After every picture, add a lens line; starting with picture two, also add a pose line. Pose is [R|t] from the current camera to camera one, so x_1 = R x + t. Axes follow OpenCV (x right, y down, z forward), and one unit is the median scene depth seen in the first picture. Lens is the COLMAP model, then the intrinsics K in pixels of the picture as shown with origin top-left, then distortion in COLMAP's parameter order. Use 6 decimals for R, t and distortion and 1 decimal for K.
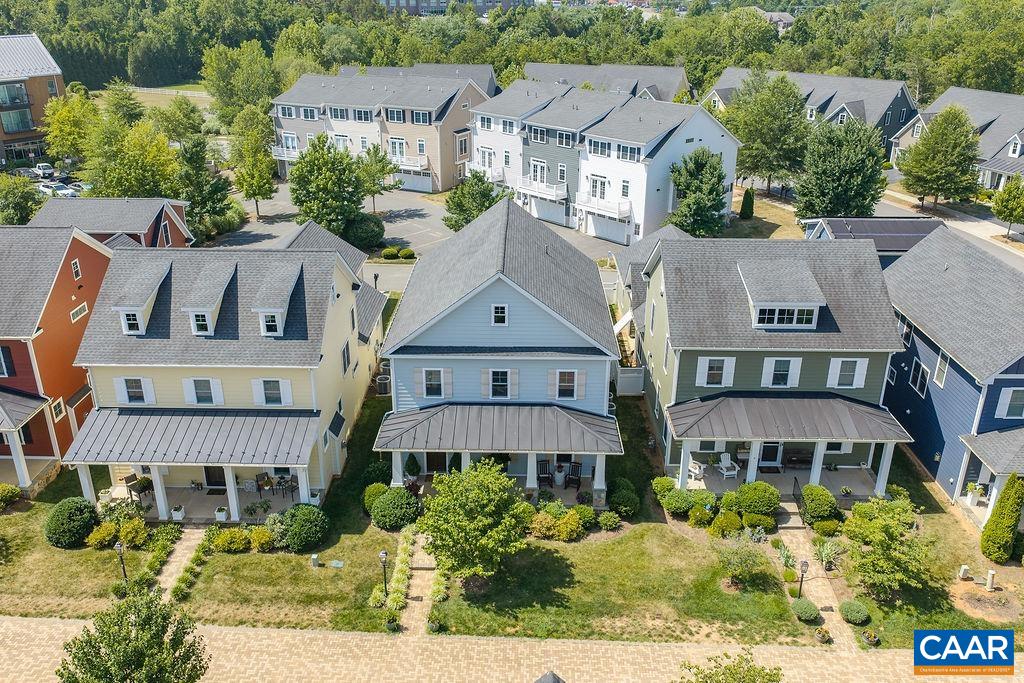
lens RADIAL K [[849.9, 0, 505.4], [0, 849.9, 344.1], [0, 0, 1]] dist [0.018434, -0.027469]
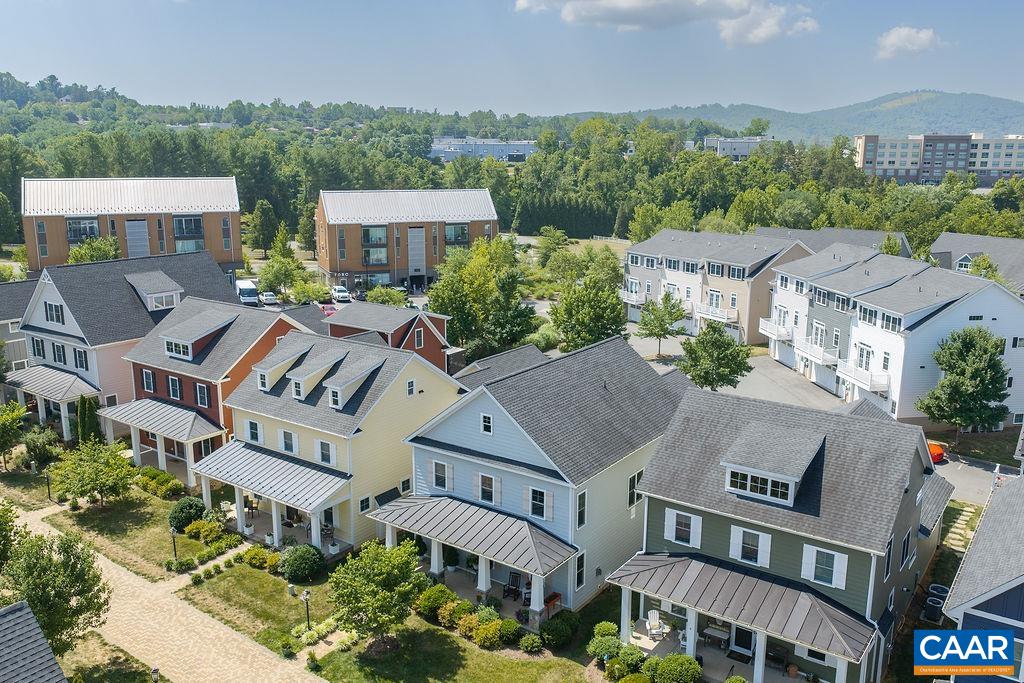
lens RADIAL K [[849.9, 0, 513.5], [0, 849.9, 343.8], [0, 0, 1]] dist [0.018434, -0.027469]
pose [[0.825508, 0.125320, -0.550302, 0.589763], [-0.222735, 0.968234, -0.113629, -0.016643], [0.518581, 0.216373, 0.827198, 0.071052]]
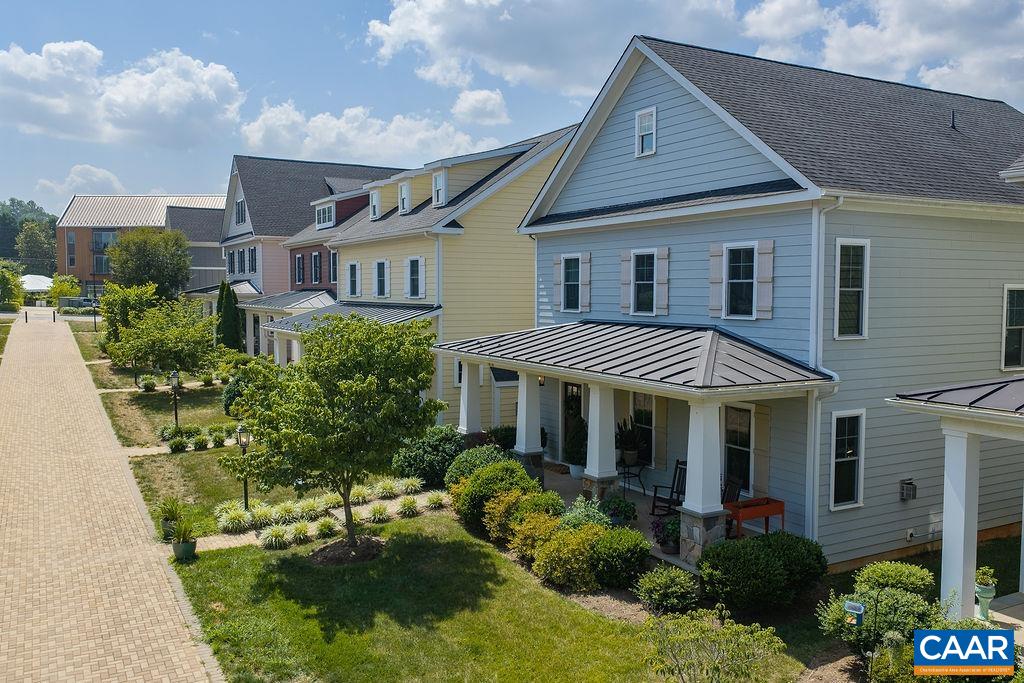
lens RADIAL K [[849.9, 0, 514.3], [0, 849.9, 347.2], [0, 0, 1]] dist [0.018434, -0.027469]
pose [[0.503559, 0.051178, -0.862444, 0.383783], [-0.341706, 0.928646, -0.144407, 0.178007], [0.793515, 0.367419, 0.485116, 0.696282]]
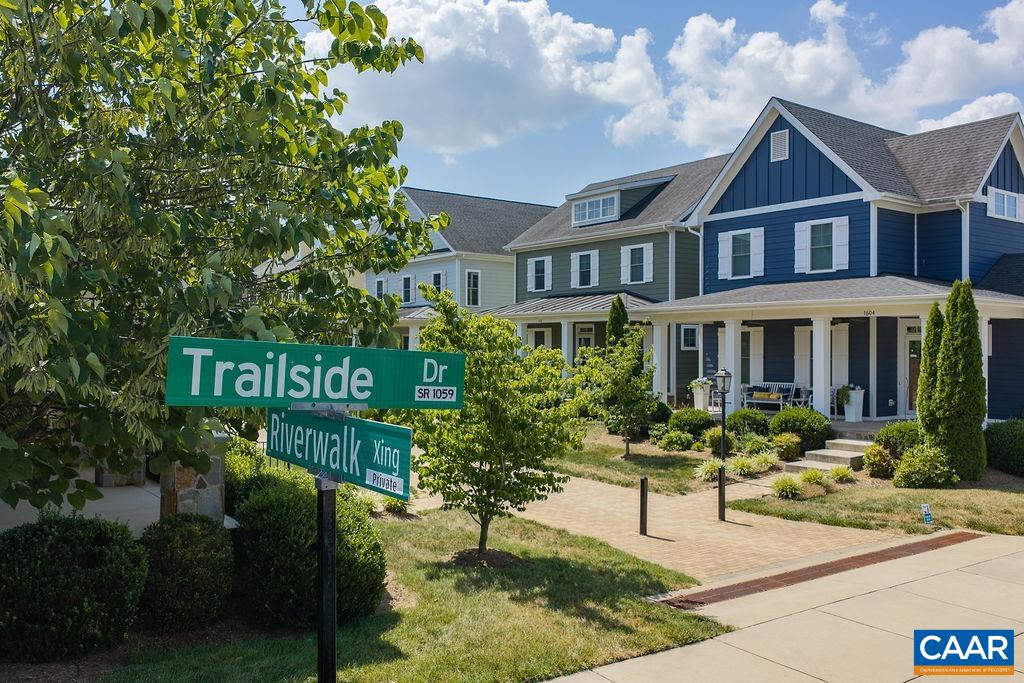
lens RADIAL K [[849.9, 0, 511.2], [0, 849.9, 341.7], [0, 0, 1]] dist [0.018434, -0.027469]
pose [[0.606963, -0.008968, -0.794679, 0.995597], [-0.314305, 0.915704, -0.250395, 0.355205], [0.729937, 0.401752, 0.552980, 0.475766]]
